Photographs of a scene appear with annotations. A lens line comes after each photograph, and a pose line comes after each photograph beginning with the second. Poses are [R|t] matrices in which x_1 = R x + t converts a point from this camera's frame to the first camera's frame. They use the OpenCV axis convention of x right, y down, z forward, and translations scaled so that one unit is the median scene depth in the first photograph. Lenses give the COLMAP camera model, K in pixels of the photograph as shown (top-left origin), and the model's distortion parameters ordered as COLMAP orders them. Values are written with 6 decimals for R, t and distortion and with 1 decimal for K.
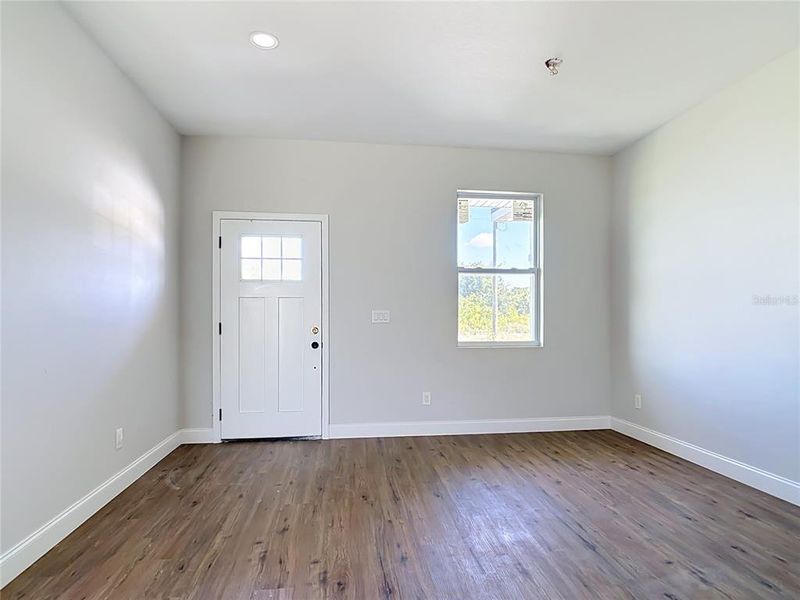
lens RADIAL K [[464.8, 0, 393.3], [0, 464.8, 311.0], [0, 0, 1]] dist [-0.032104, 0.011334]
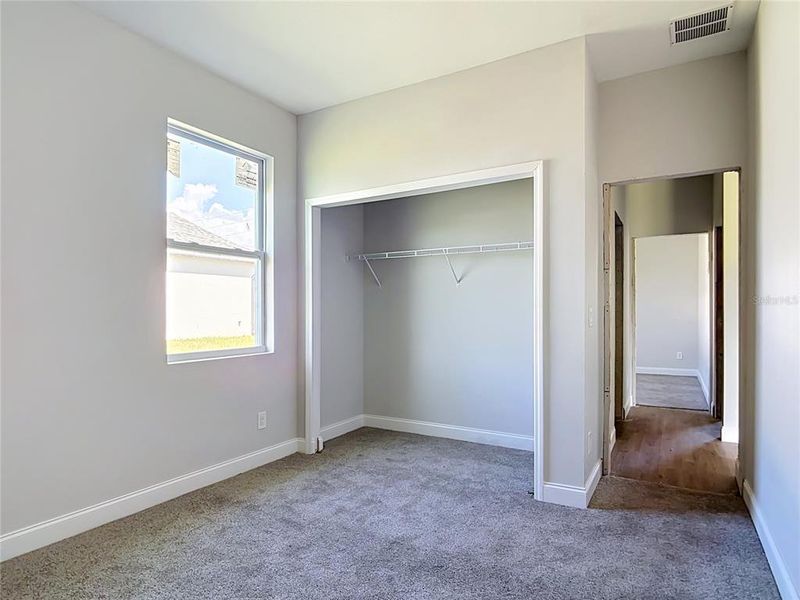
lens RADIAL K [[464.8, 0, 406.8], [0, 464.8, 307.5], [0, 0, 1]] dist [-0.032104, 0.011334]
pose [[0.599961, 0.002333, 0.800026, -0.181447], [-0.004894, 0.999988, 0.000754, -0.001421], [-0.800014, -0.004368, 0.599965, 0.376930]]
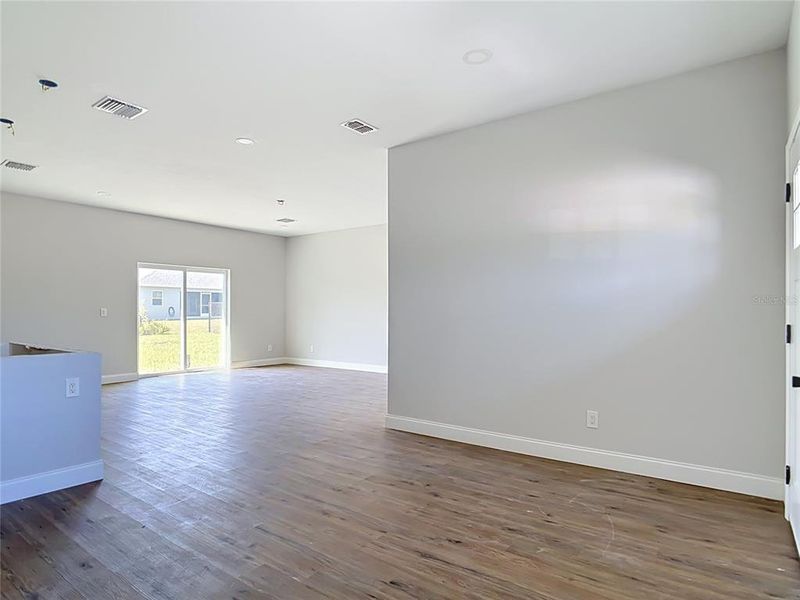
lens RADIAL K [[464.8, 0, 413.8], [0, 464.8, 308.0], [0, 0, 1]] dist [-0.032104, 0.011334]
pose [[-0.655345, -0.001063, -0.755329, 0.406769], [0.006562, 0.999953, -0.007101, 0.003998], [0.755302, -0.009610, -0.655307, 1.022696]]
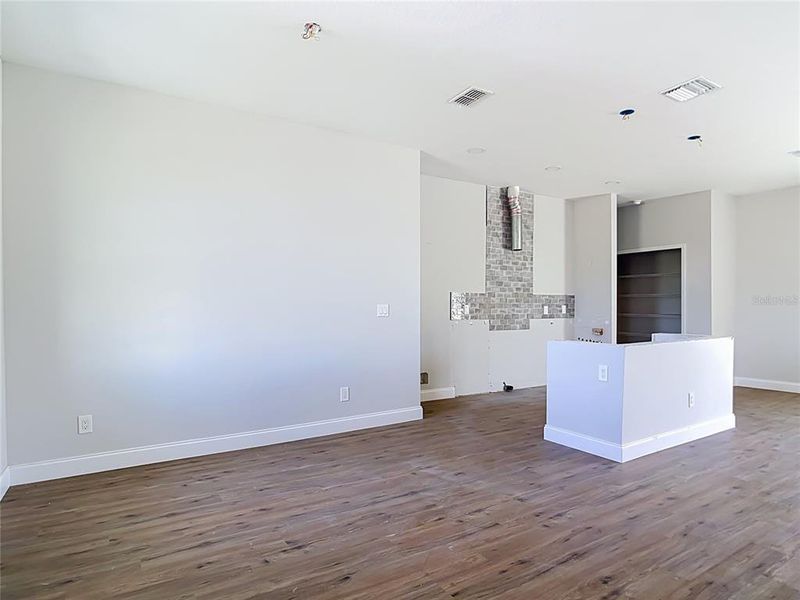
lens RADIAL K [[464.8, 0, 404.6], [0, 464.8, 308.2], [0, 0, 1]] dist [-0.032104, 0.011334]
pose [[-0.441685, 0.004478, 0.897159, -0.379223], [-0.005090, 0.999959, -0.007497, 0.007700], [-0.897156, -0.007877, -0.441644, 0.853952]]
